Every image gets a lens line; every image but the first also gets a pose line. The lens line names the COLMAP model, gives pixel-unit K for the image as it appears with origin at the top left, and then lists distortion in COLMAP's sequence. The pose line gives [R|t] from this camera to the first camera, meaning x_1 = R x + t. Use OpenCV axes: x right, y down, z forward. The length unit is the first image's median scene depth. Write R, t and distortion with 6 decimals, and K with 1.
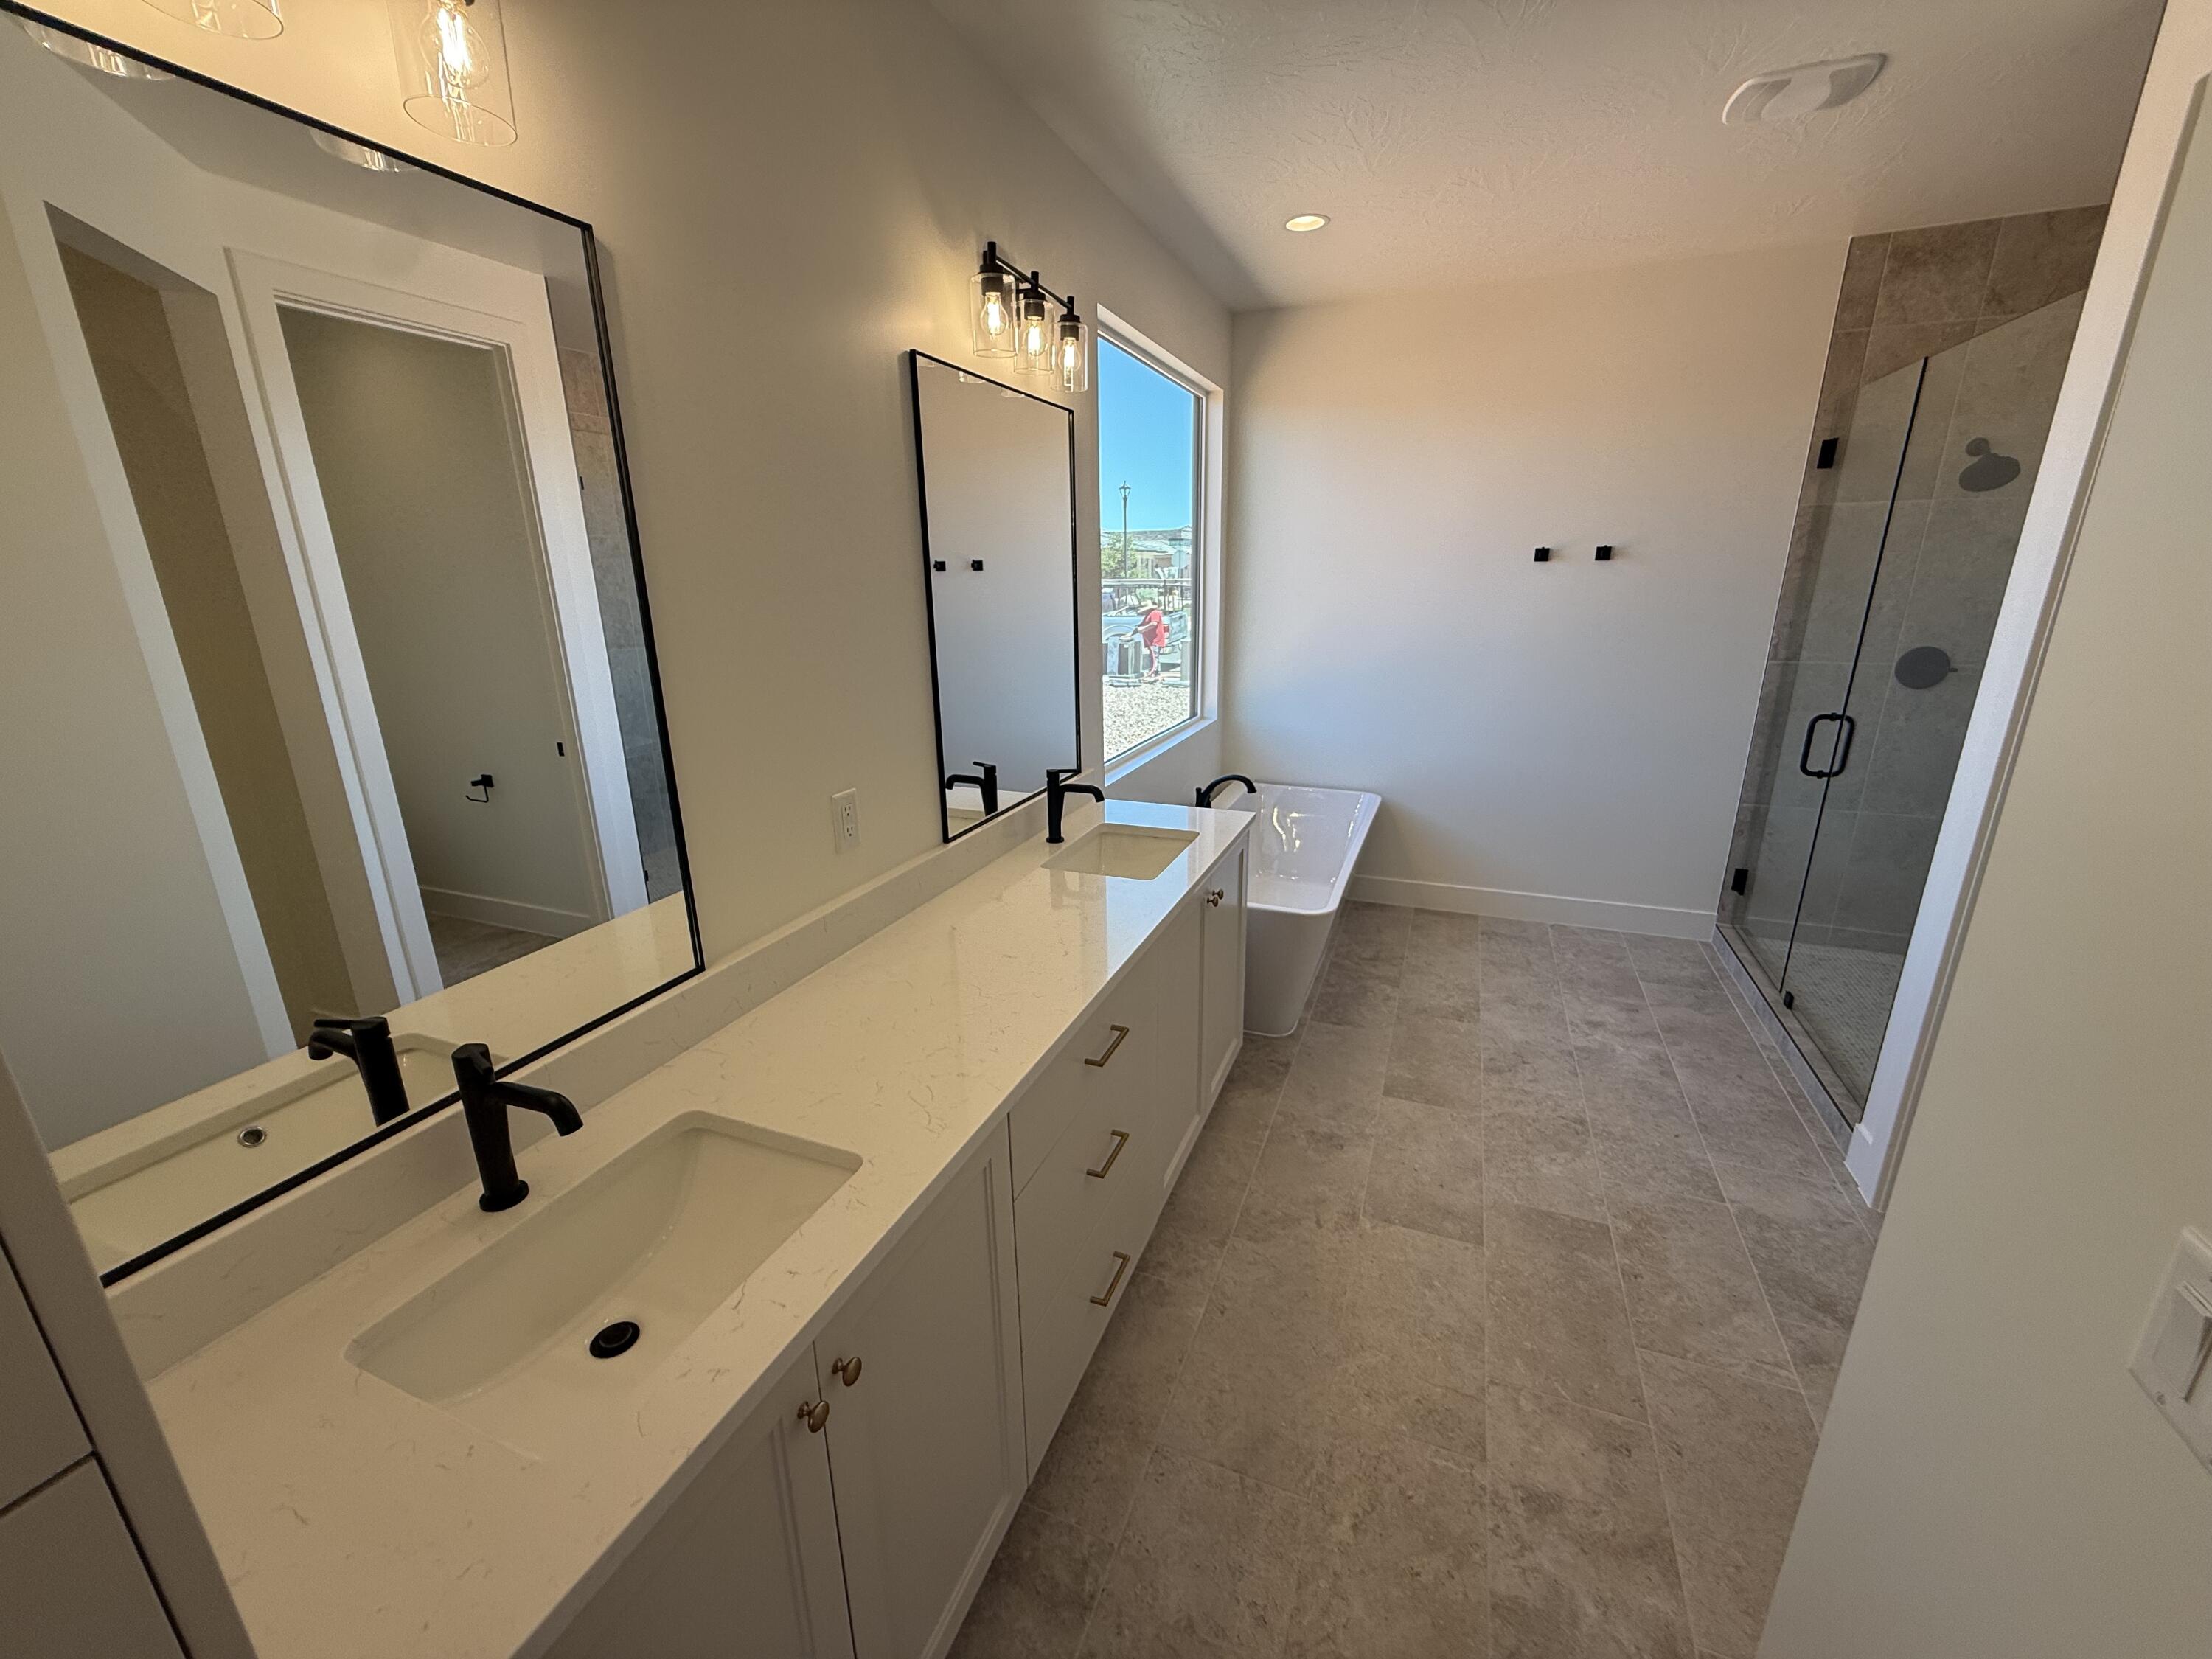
lens RADIAL K [[879.1, 0, 1099.9], [0, 879.1, 832.6], [0, 0, 1]] dist [0.000455, 0.000425]
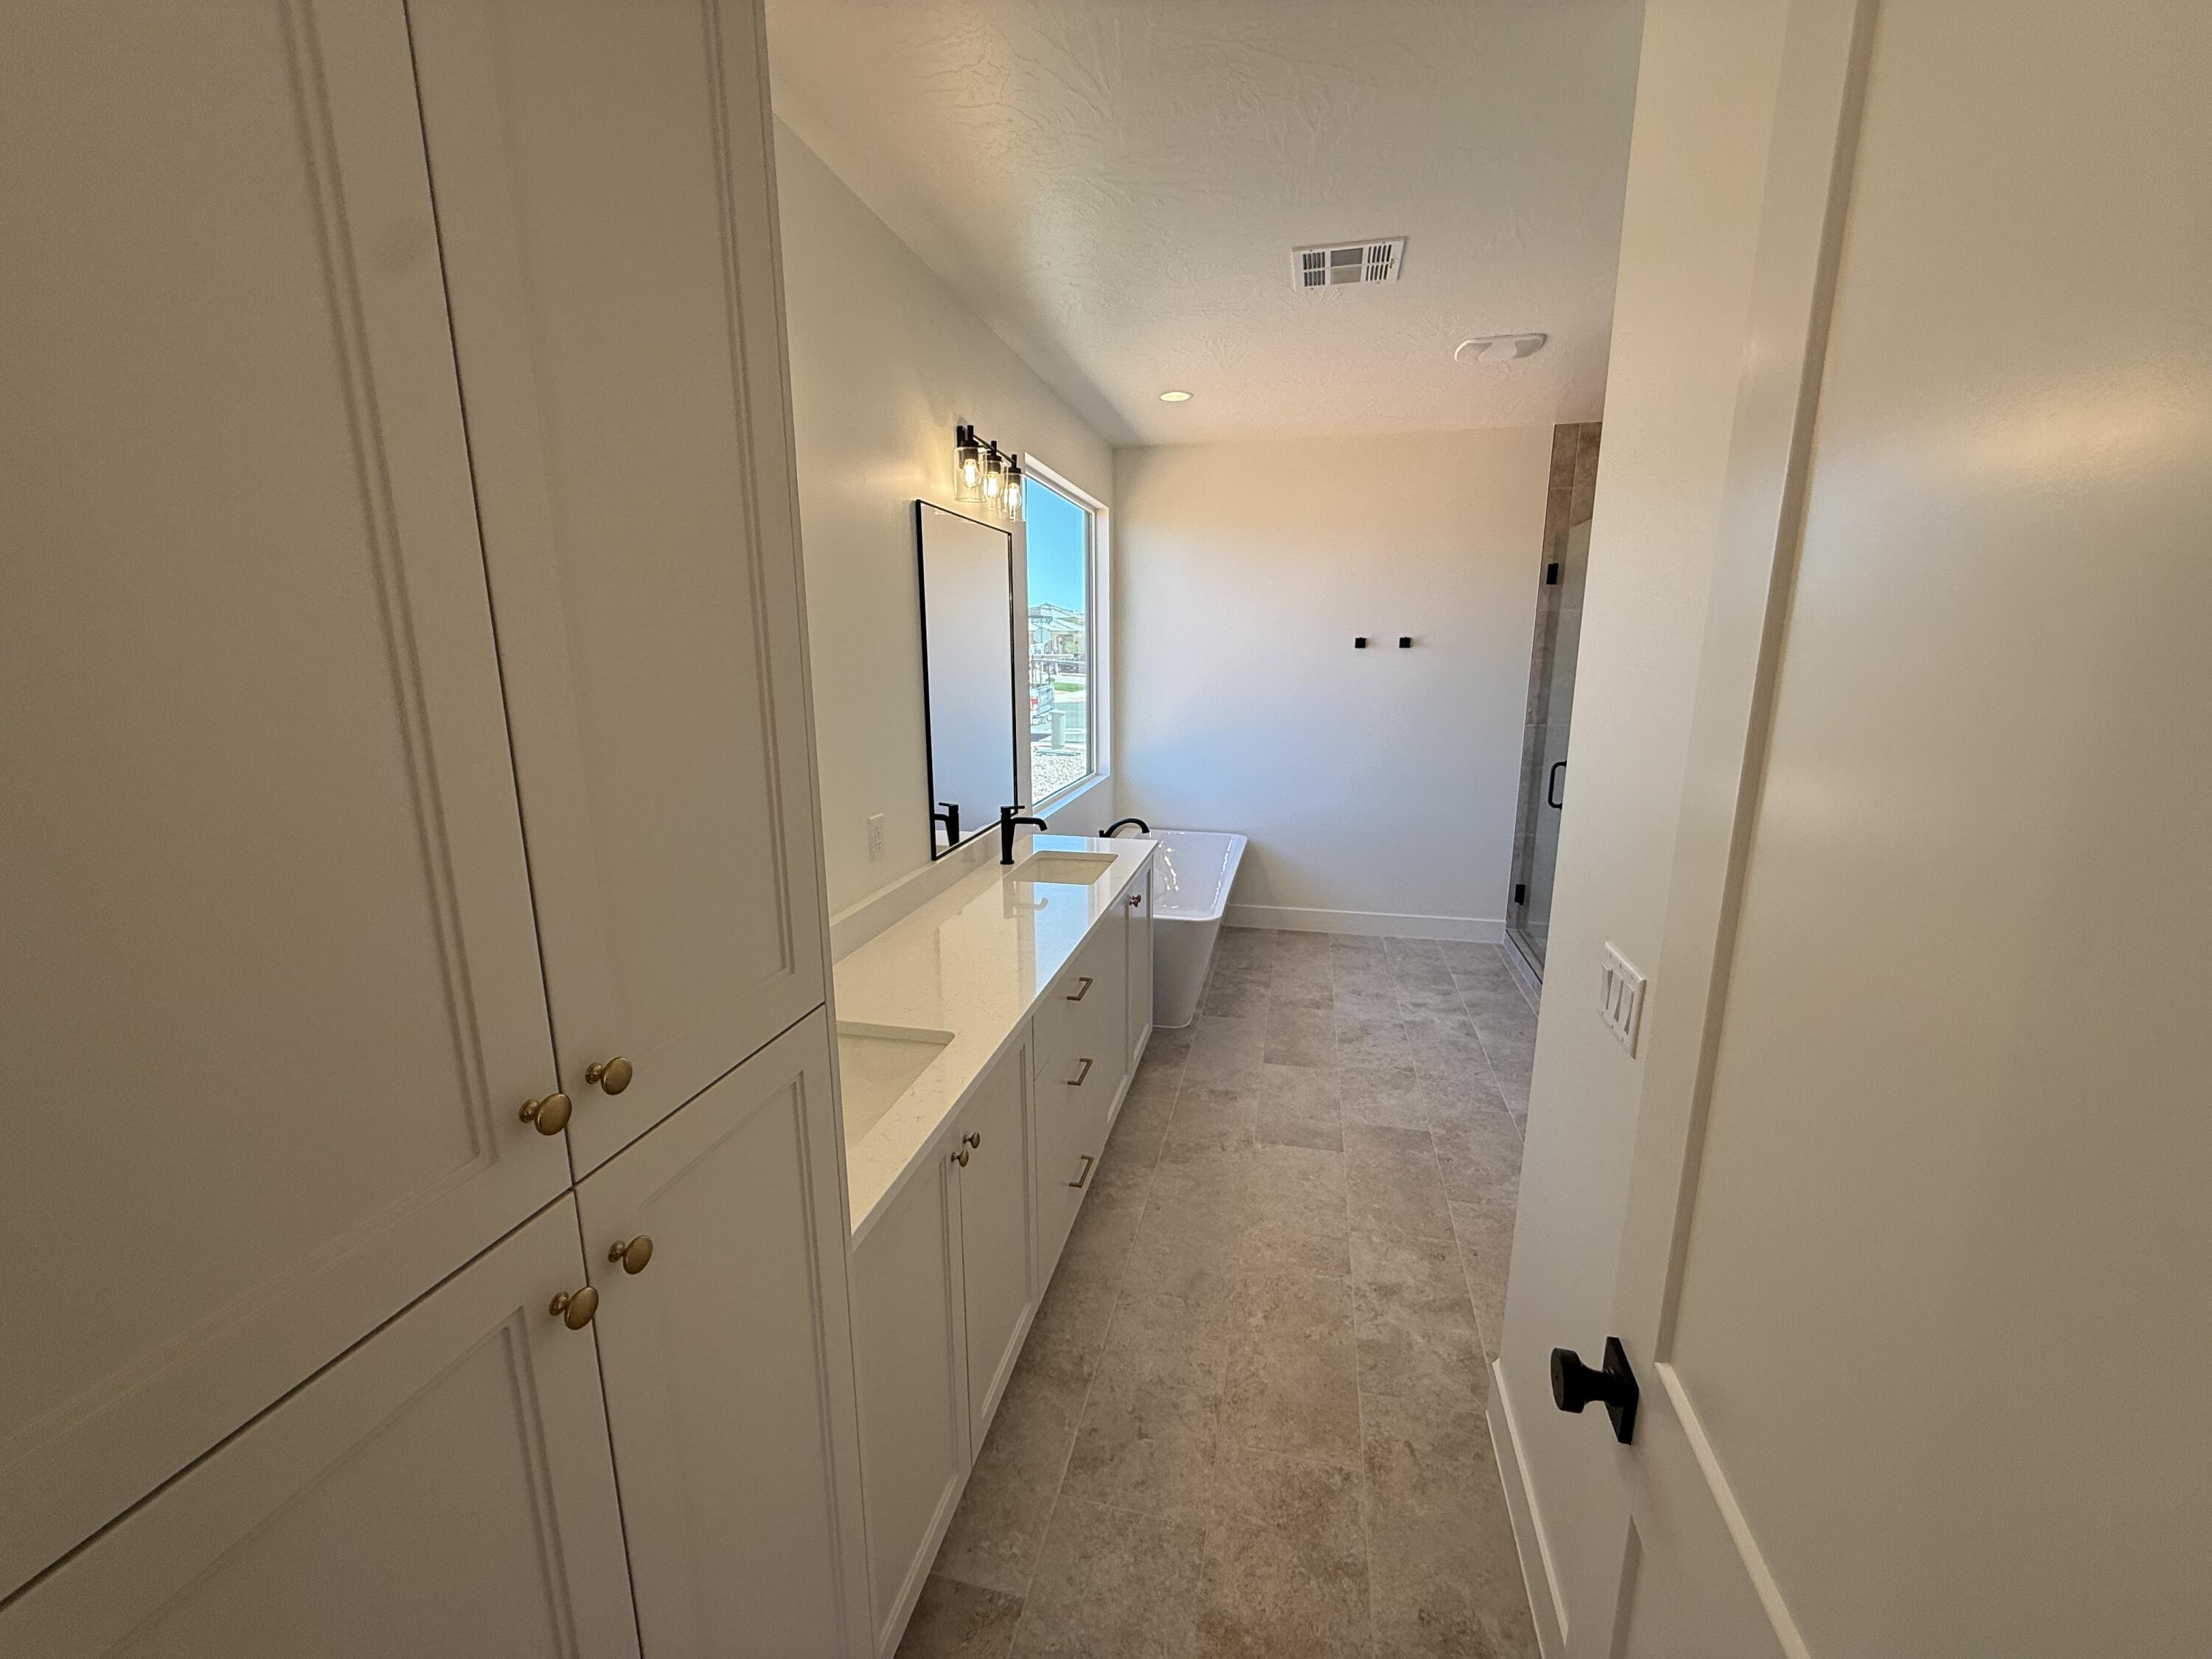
lens RADIAL K [[879.1, 0, 1099.9], [0, 879.1, 832.6], [0, 0, 1]] dist [0.000455, 0.000425]
pose [[0.987672, -0.021102, 0.155107, -0.100357], [0.033434, 0.996444, -0.077335, 0.059644], [-0.152923, 0.081567, 0.984866, -0.237958]]
